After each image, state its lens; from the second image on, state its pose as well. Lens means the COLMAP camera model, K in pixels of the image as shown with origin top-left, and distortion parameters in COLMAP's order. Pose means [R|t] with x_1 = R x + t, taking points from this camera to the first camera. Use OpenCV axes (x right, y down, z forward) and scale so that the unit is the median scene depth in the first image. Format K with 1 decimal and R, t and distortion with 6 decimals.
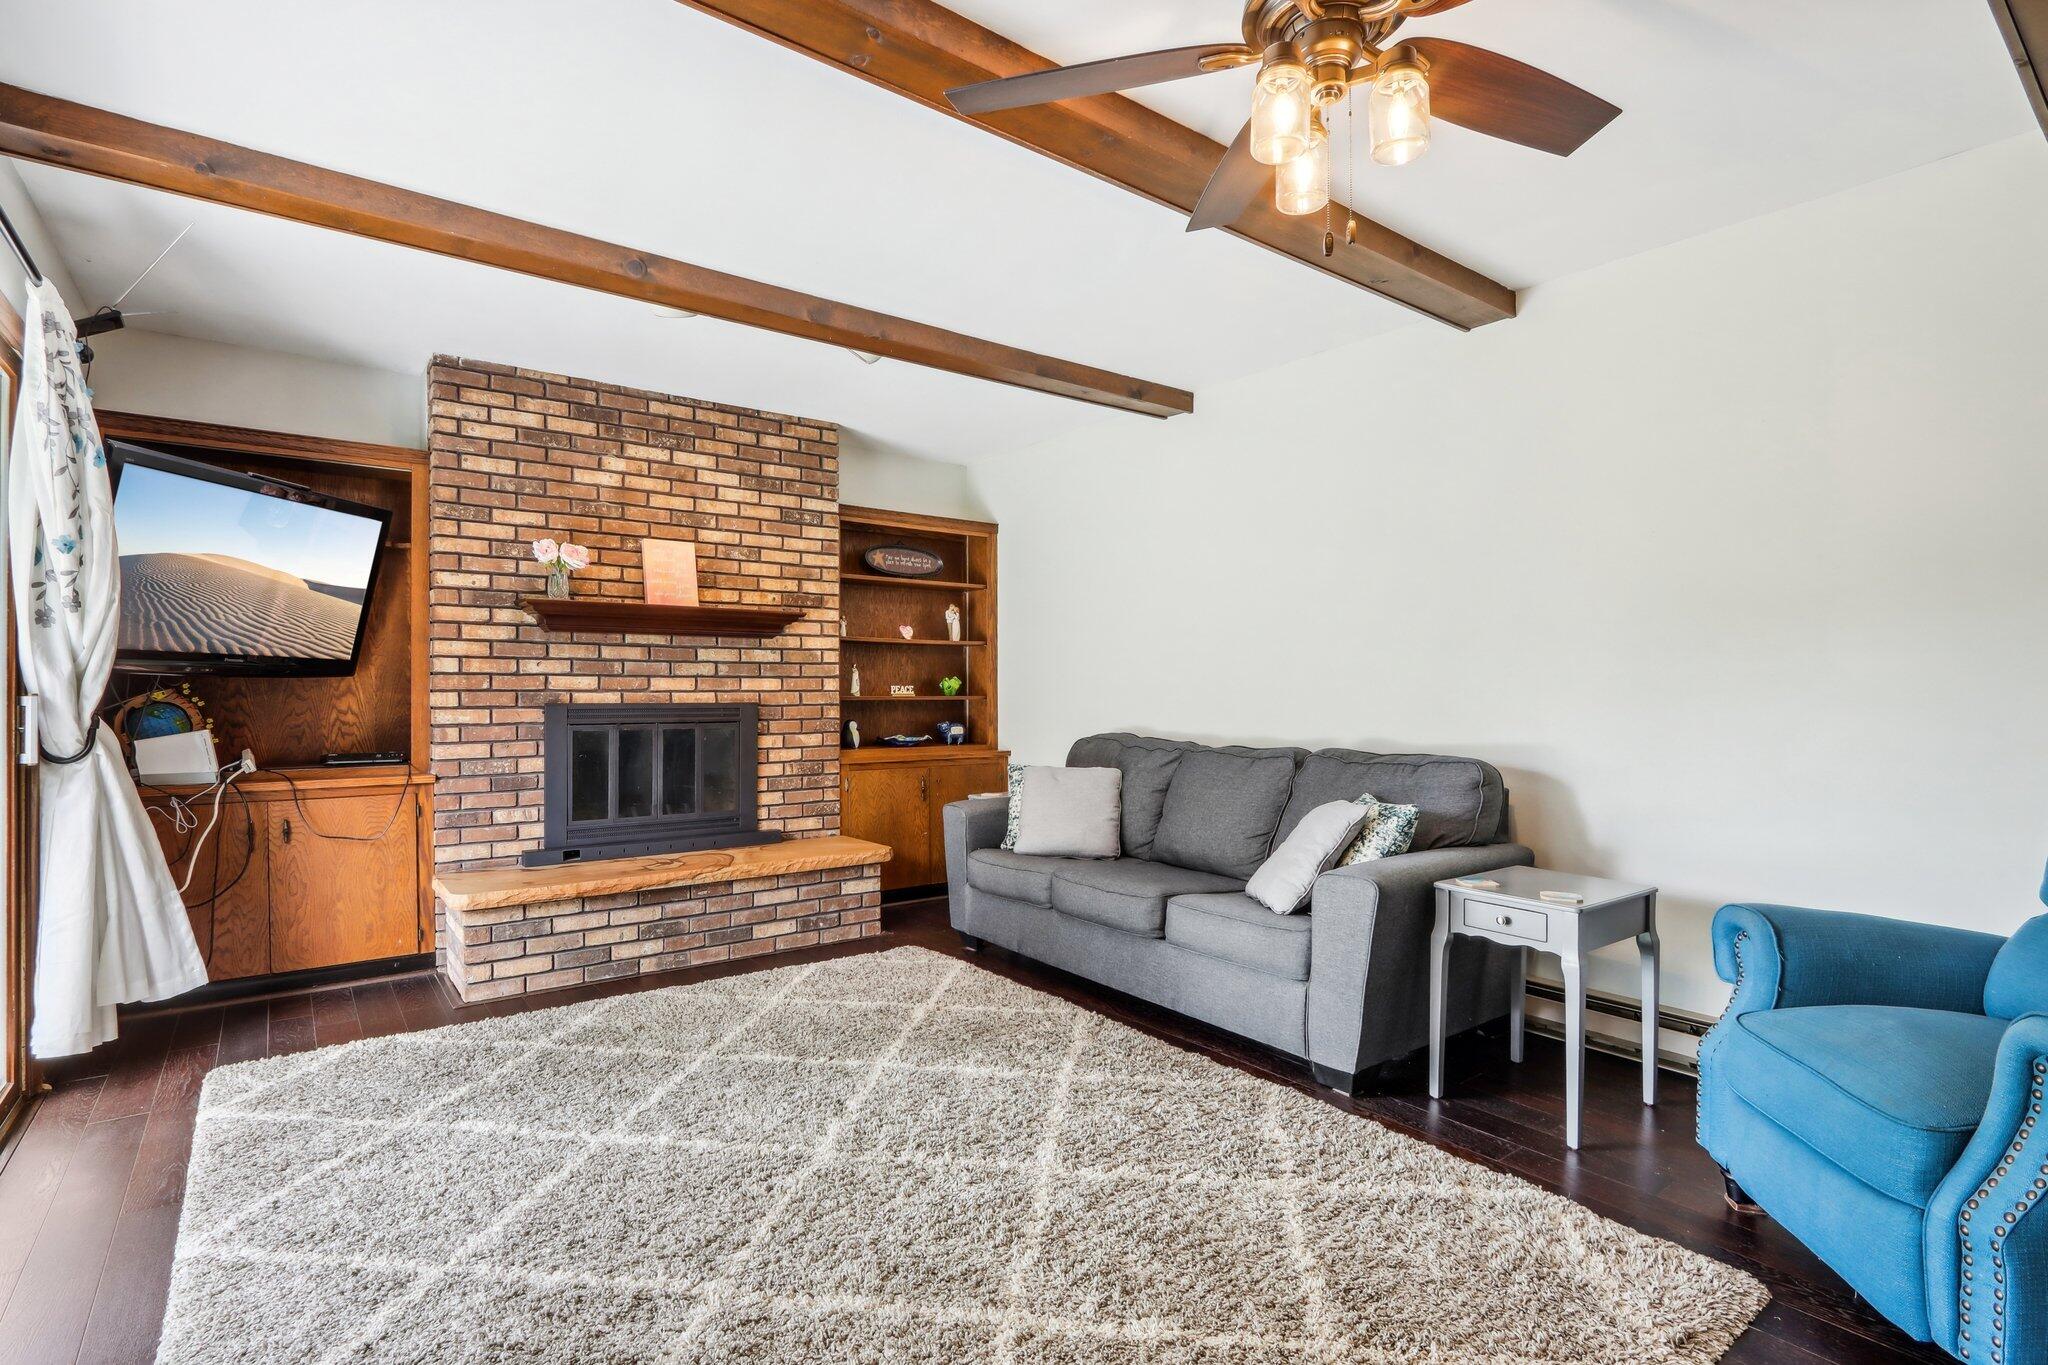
lens RADIAL K [[991.4, 0, 1024.8], [0, 991.4, 695.6], [0, 0, 1]] dist [-0.005753, 0.001072]
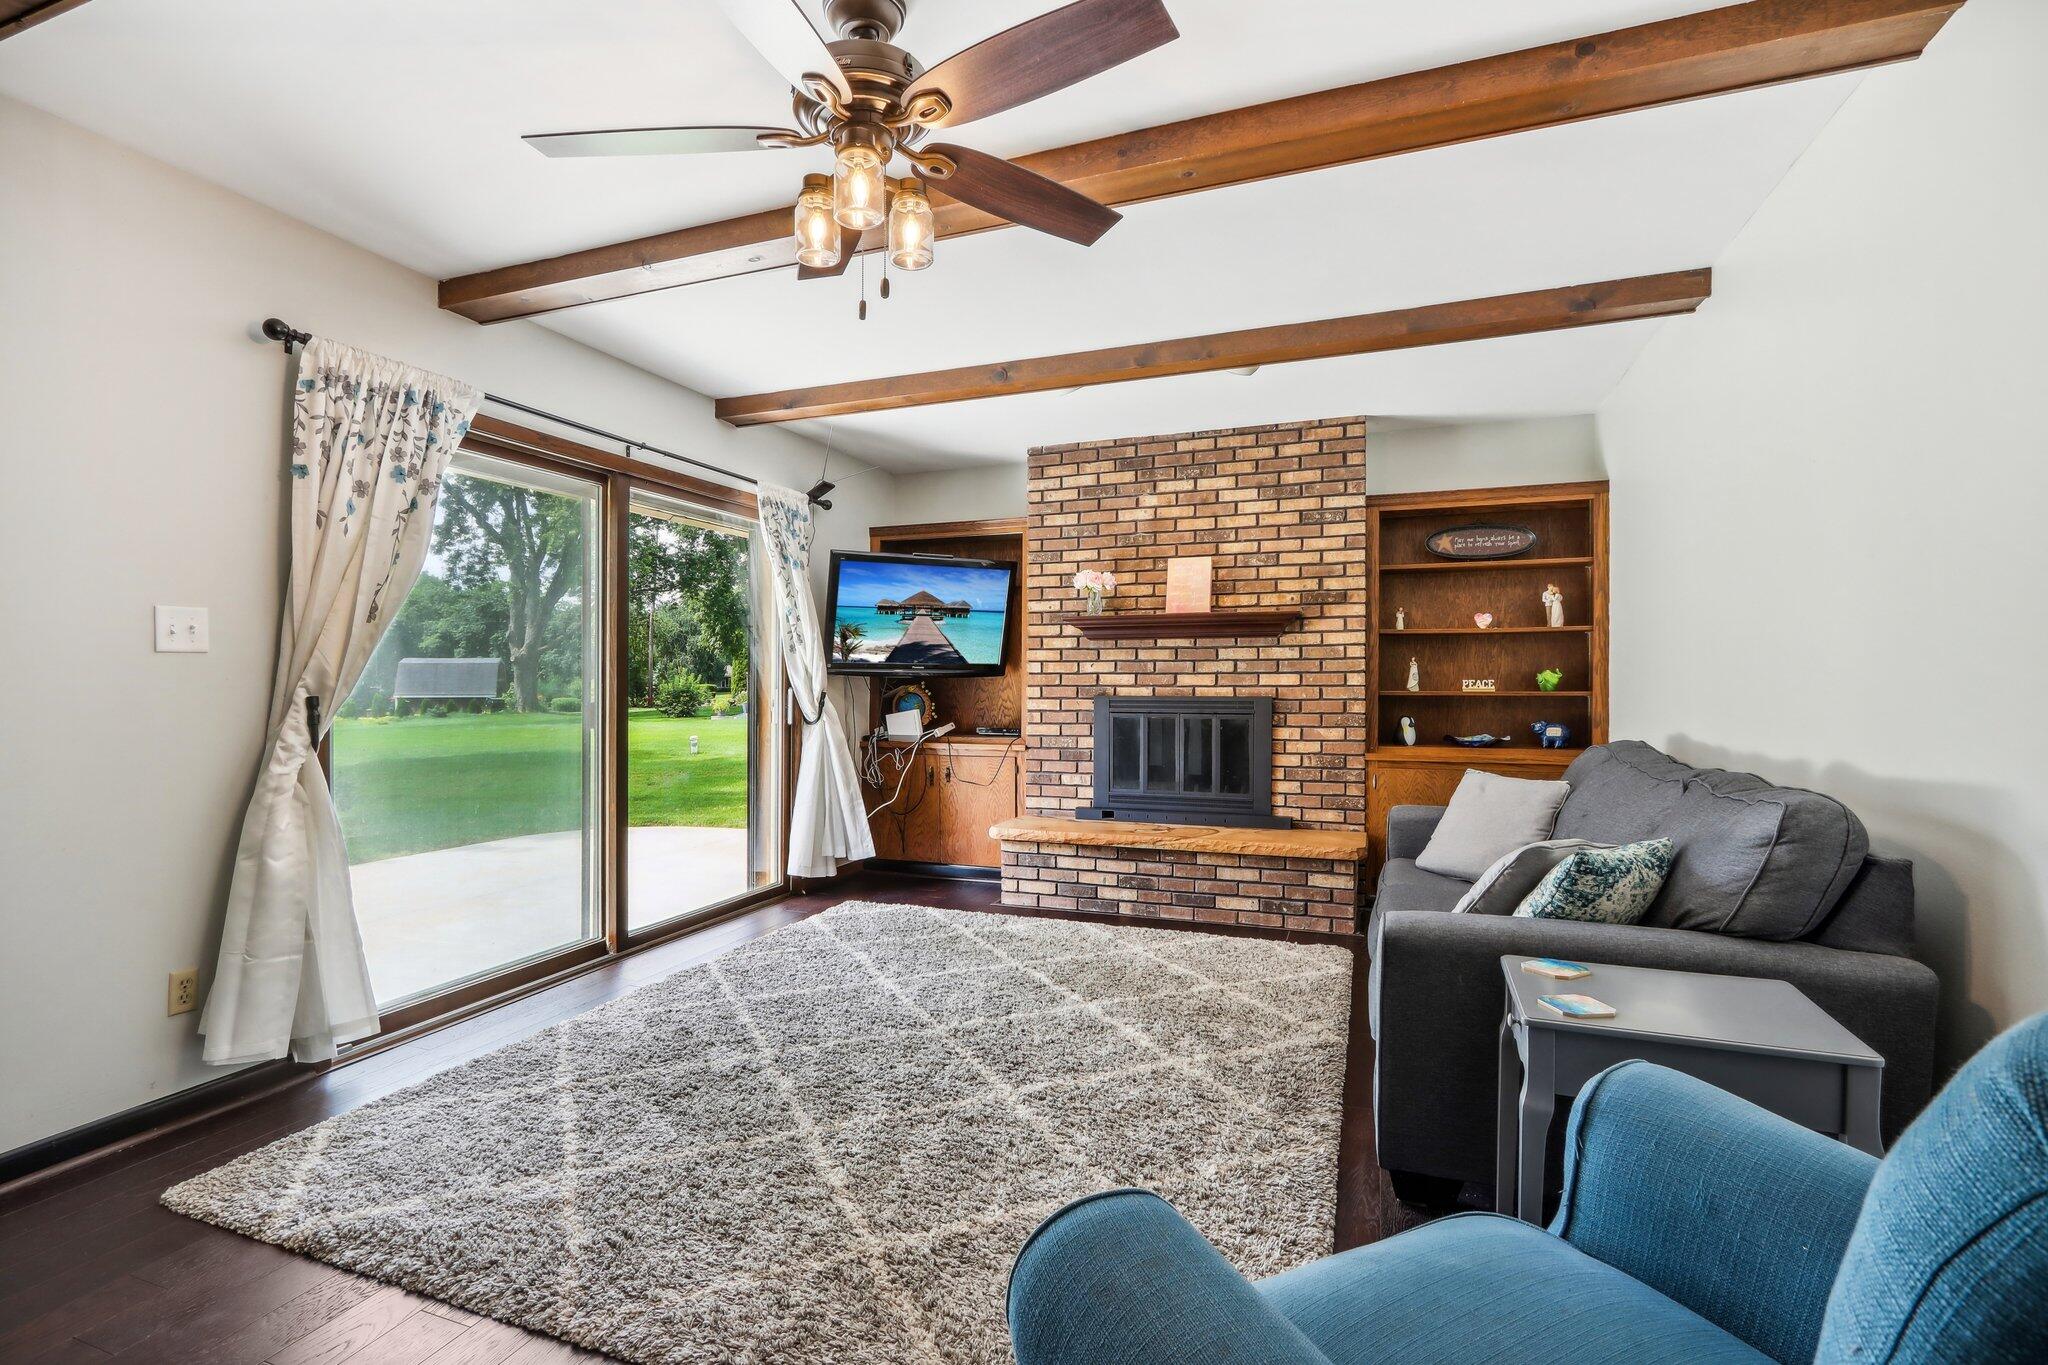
lens RADIAL K [[980.6, 0, 966.8], [0, 980.6, 688.7], [0, 0, 1]] dist [-0.012316, 0.000913]
pose [[0.513733, 0.003621, -0.857942, 0.522011], [-0.002656, 0.999993, 0.002630, -0.004009], [0.857946, 0.000928, 0.513739, 0.187332]]
